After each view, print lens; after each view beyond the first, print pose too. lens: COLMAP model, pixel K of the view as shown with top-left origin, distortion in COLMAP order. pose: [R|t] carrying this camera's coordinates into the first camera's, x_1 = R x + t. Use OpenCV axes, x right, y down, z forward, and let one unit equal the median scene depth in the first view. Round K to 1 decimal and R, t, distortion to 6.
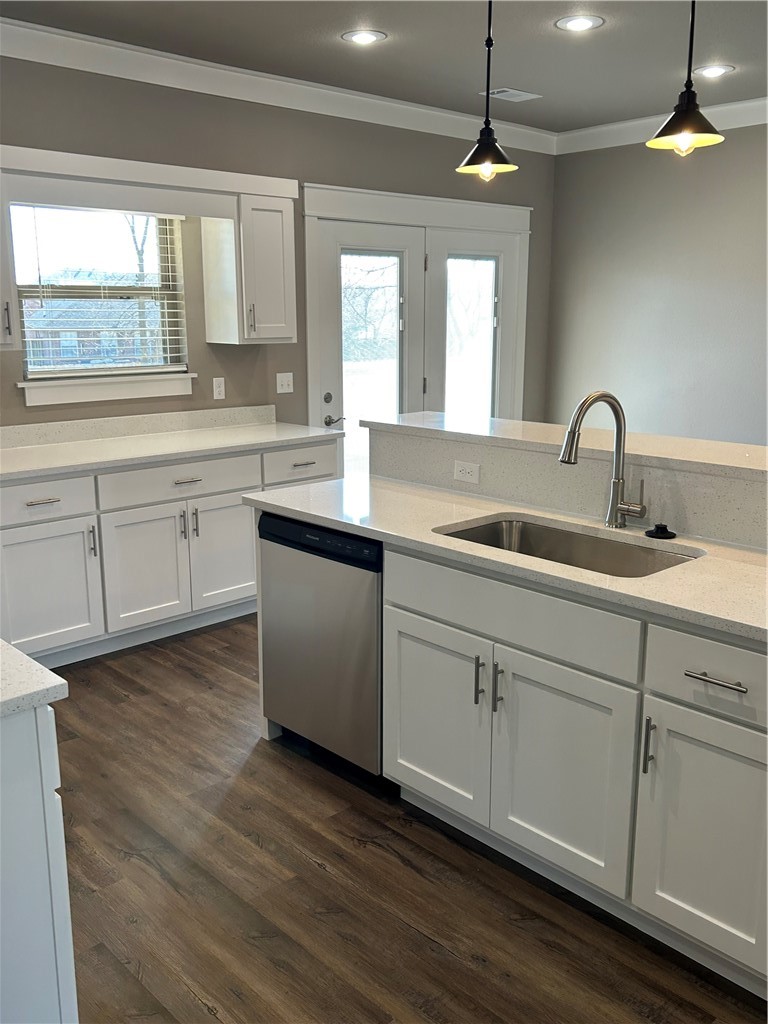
lens RADIAL K [[913.1, 0, 373.7], [0, 913.1, 507.0], [0, 0, 1]] dist [0.047531, -0.068622]
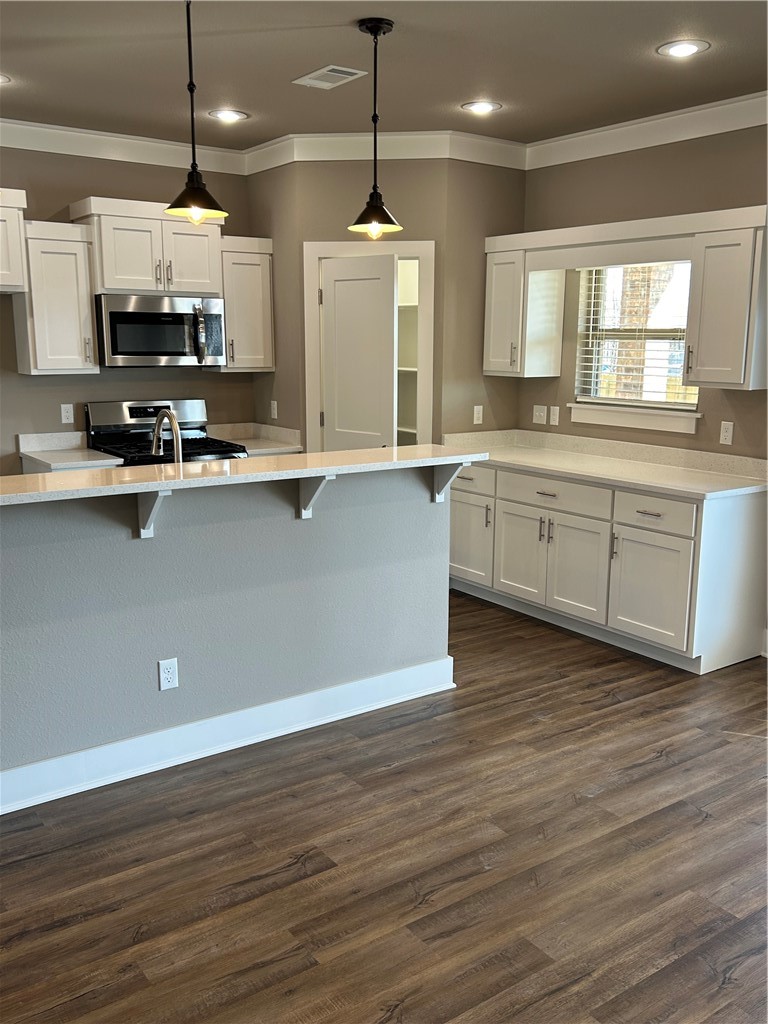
lens RADIAL K [[913.1, 0, 413.3], [0, 913.1, 530.6], [0, 0, 1]] dist [0.047531, -0.068622]
pose [[-0.139491, 0.199513, -0.969916, 0.915219], [-0.214229, 0.950215, 0.226270, -0.200242], [0.966772, 0.239346, -0.089804, 0.889940]]
